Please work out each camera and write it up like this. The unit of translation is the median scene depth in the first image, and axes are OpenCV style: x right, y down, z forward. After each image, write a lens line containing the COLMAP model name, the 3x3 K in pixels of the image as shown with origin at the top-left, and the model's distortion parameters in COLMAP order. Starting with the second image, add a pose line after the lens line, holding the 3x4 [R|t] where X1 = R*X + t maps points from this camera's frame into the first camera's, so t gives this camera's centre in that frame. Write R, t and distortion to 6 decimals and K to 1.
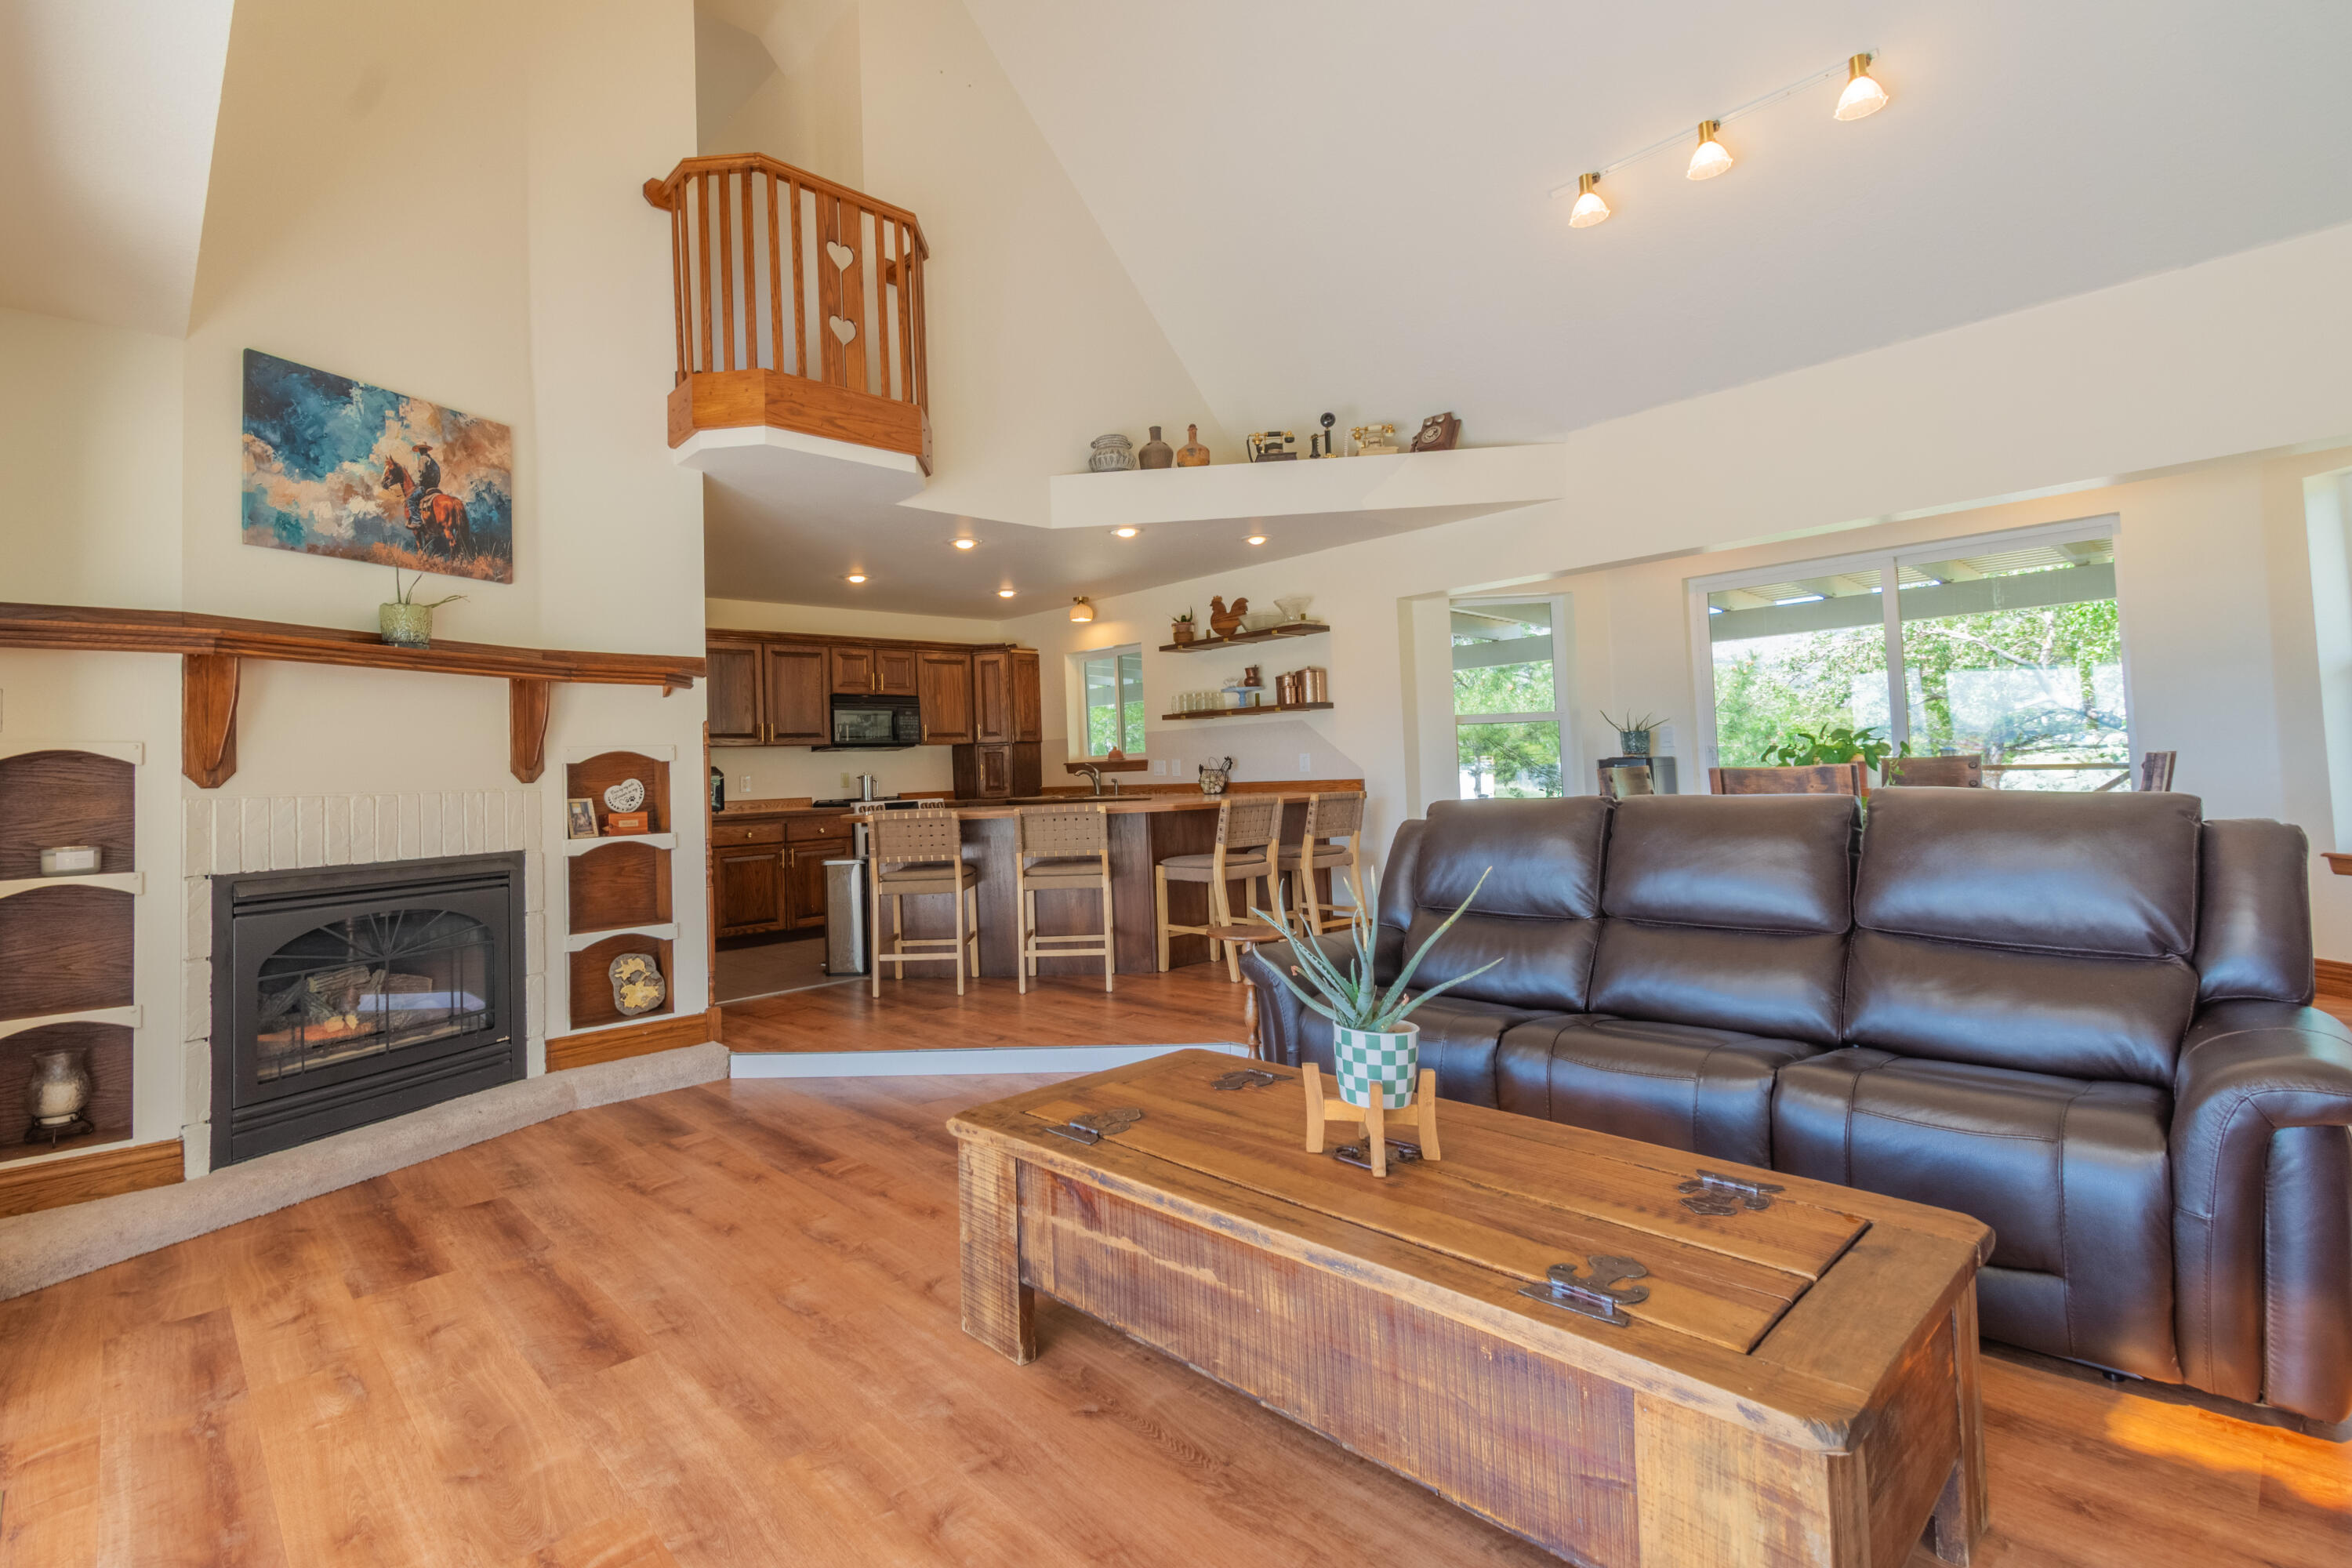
lens RADIAL K [[1060.9, 0, 1176.0], [0, 1060.9, 784.0], [0, 0, 1]] dist [0.000739, 0.000091]
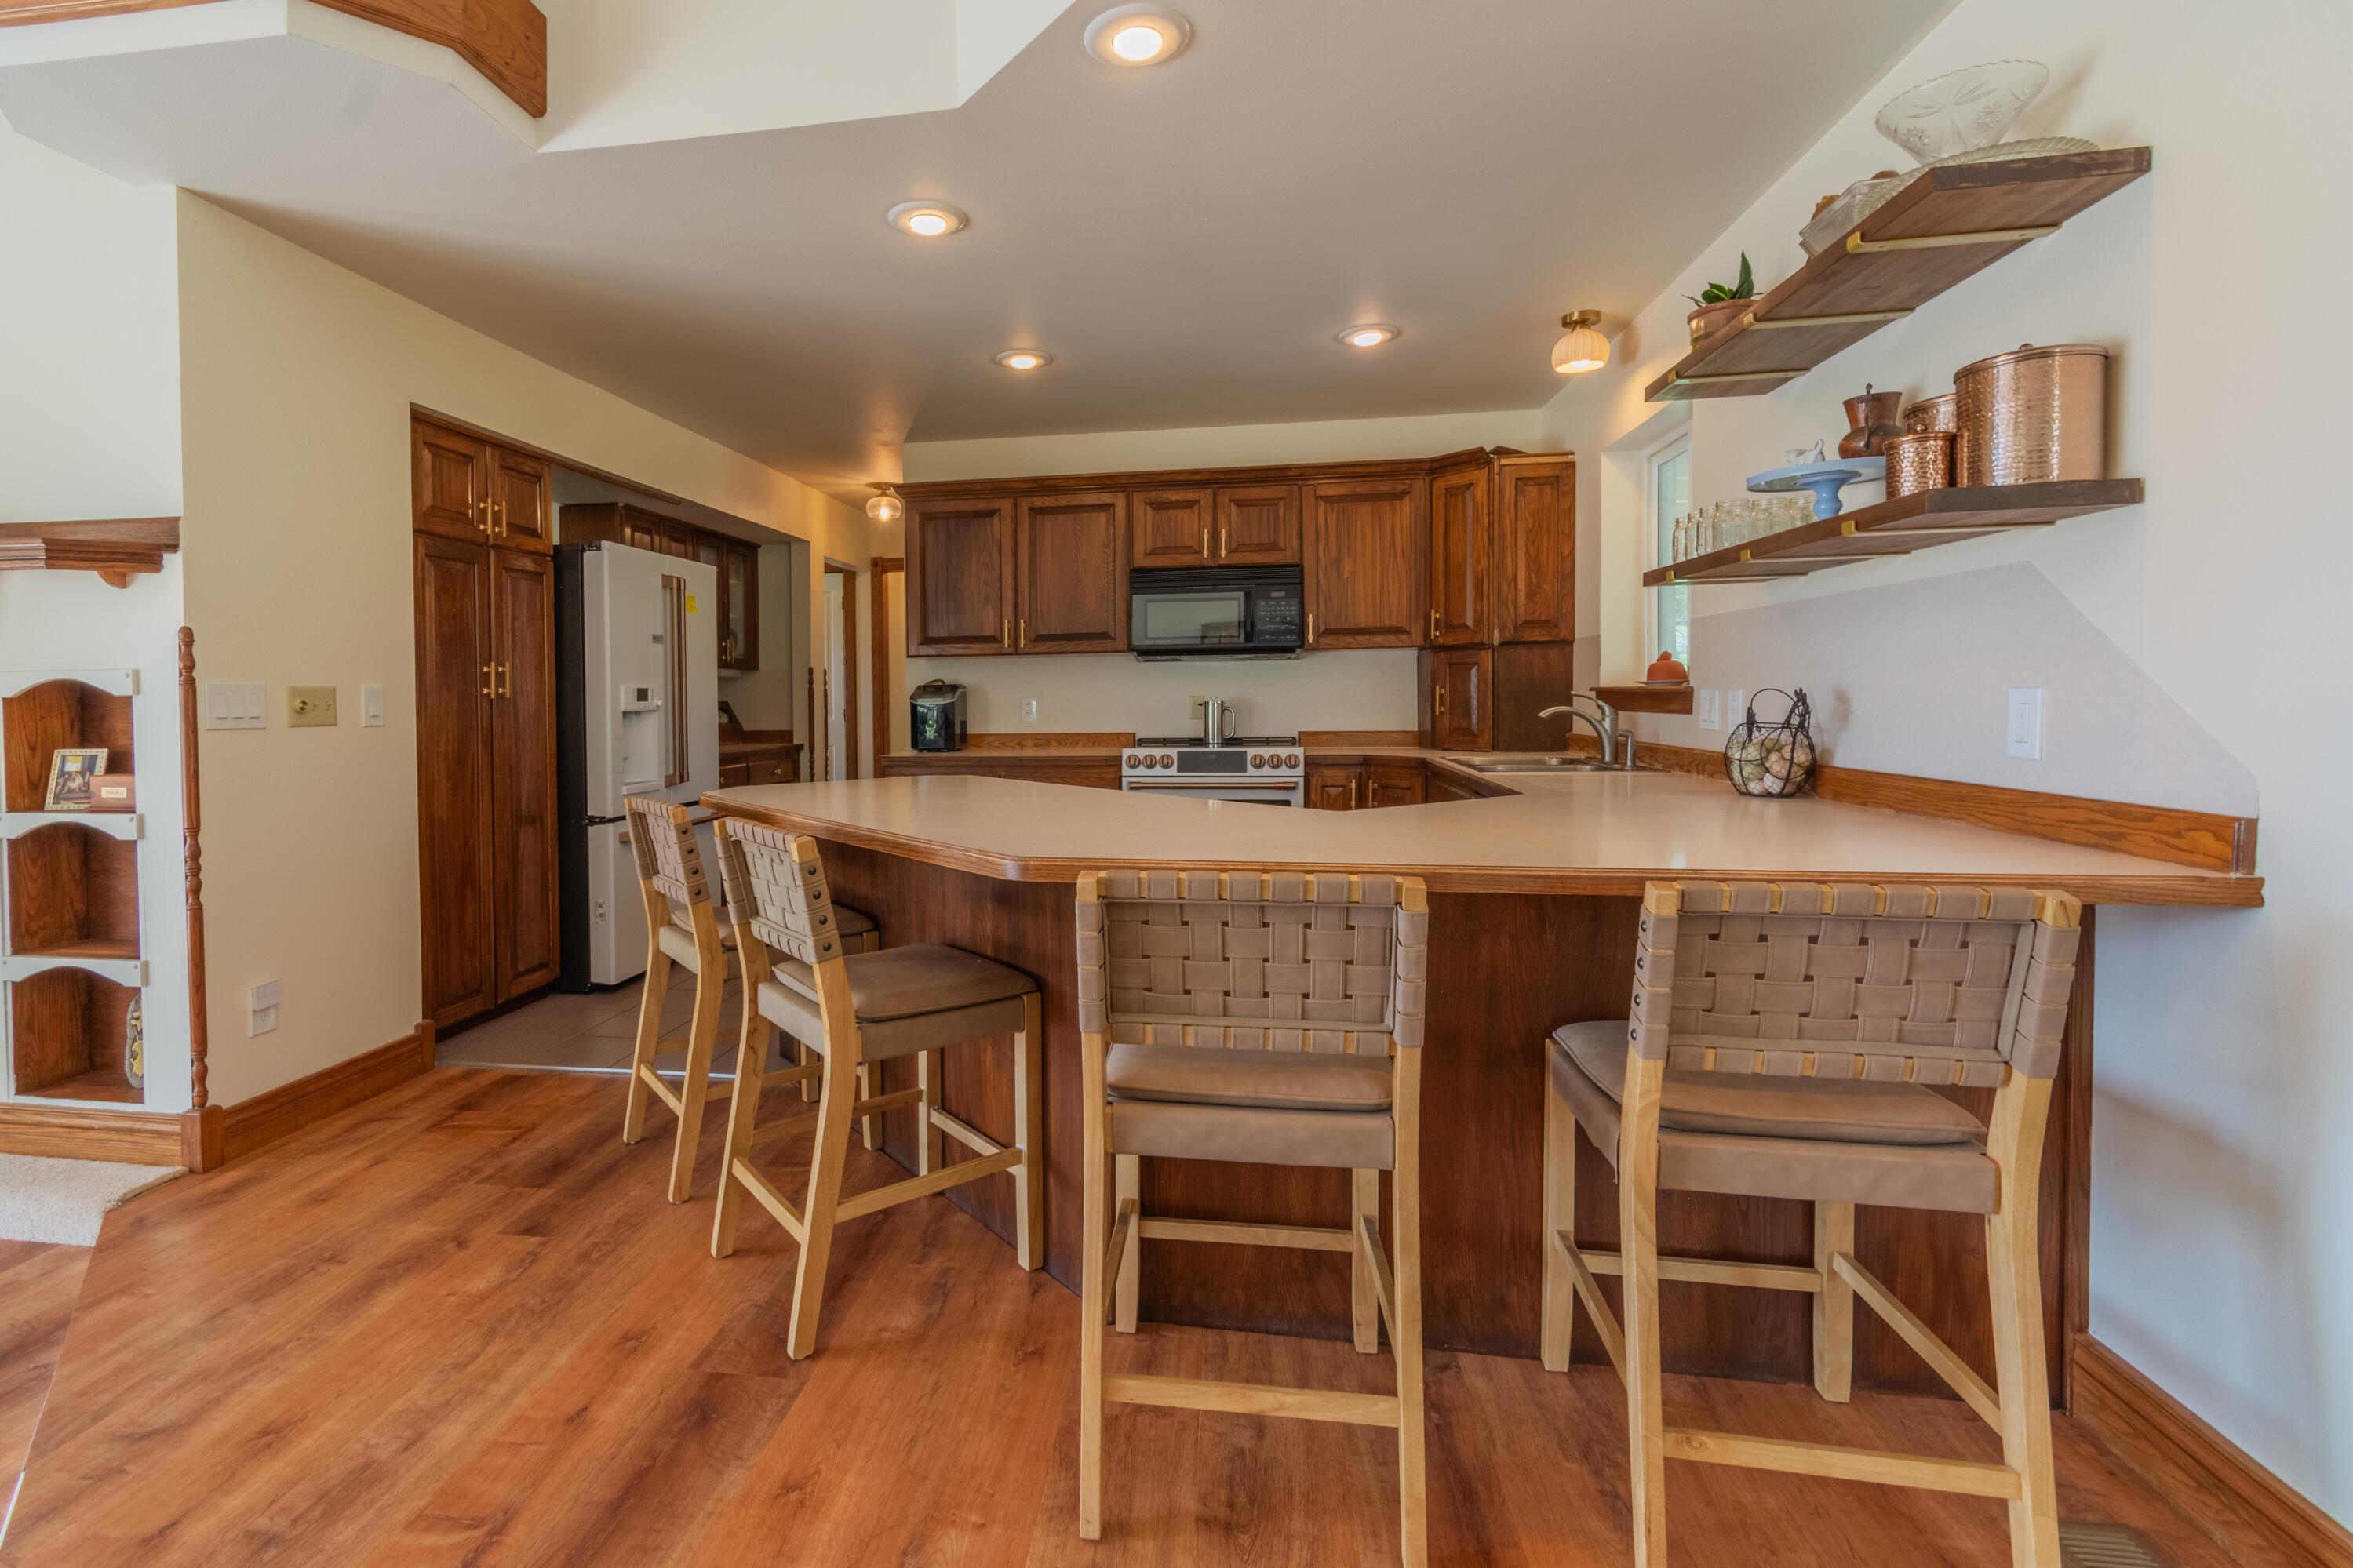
lens RADIAL K [[1120.1, 0, 1131.3], [0, 1120.1, 720.8], [0, 0, 1]] dist [0.000722, 0.000283]
pose [[0.565277, 0.052219, -0.823246, 0.213286], [-0.020761, 0.998579, 0.049085, -0.028660], [0.824640, -0.010655, 0.565558, 0.629089]]
